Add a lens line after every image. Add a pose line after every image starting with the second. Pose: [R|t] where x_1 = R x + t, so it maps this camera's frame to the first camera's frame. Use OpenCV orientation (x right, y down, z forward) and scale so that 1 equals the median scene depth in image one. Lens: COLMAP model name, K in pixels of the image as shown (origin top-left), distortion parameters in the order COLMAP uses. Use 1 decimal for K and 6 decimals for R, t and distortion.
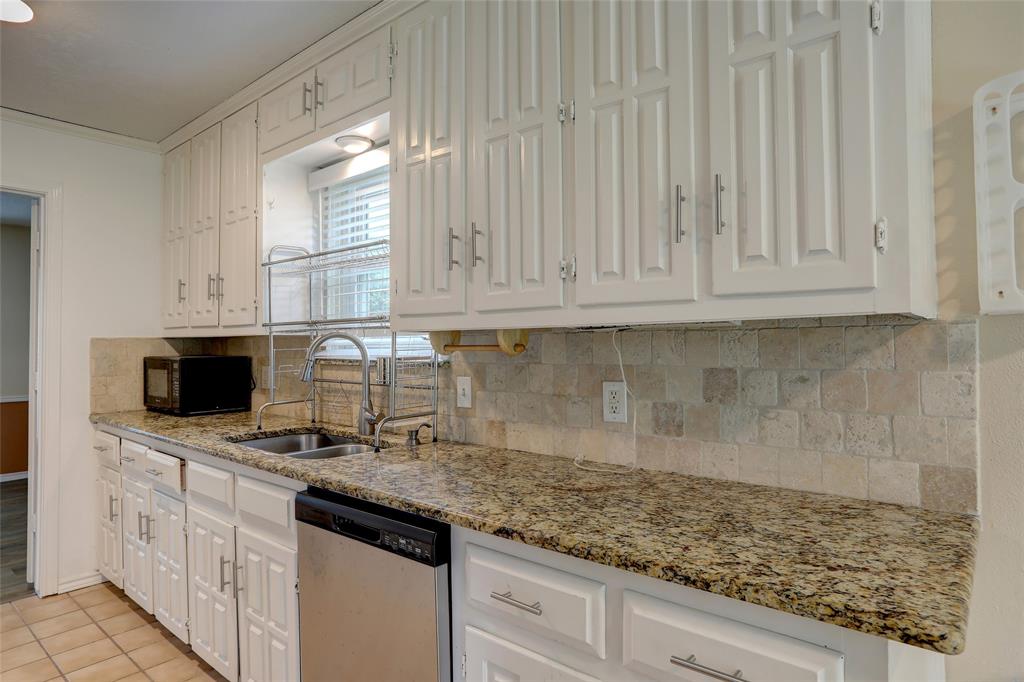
lens RADIAL K [[599.4, 0, 507.8], [0, 599.4, 338.4], [0, 0, 1]] dist [-0.076382, 0.057989]
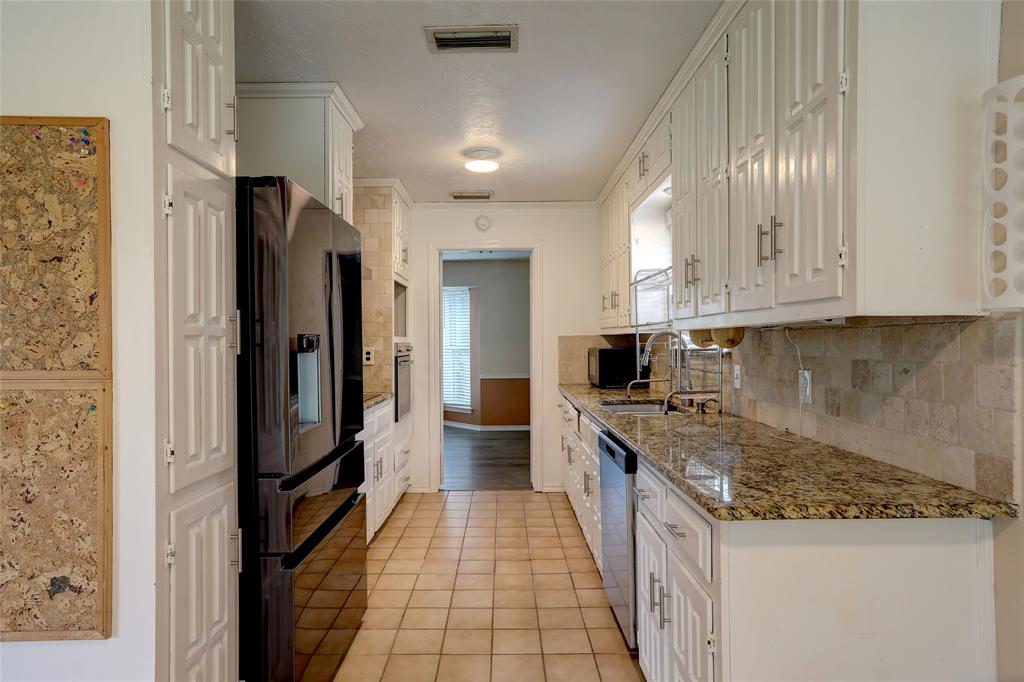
lens RADIAL K [[599.4, 0, 507.8], [0, 599.4, 338.4], [0, 0, 1]] dist [-0.076382, 0.057989]
pose [[0.652599, -0.004371, -0.757691, 0.780478], [0.013222, 0.999897, 0.005620, -0.008006], [0.757588, -0.013685, 0.652589, -0.281307]]
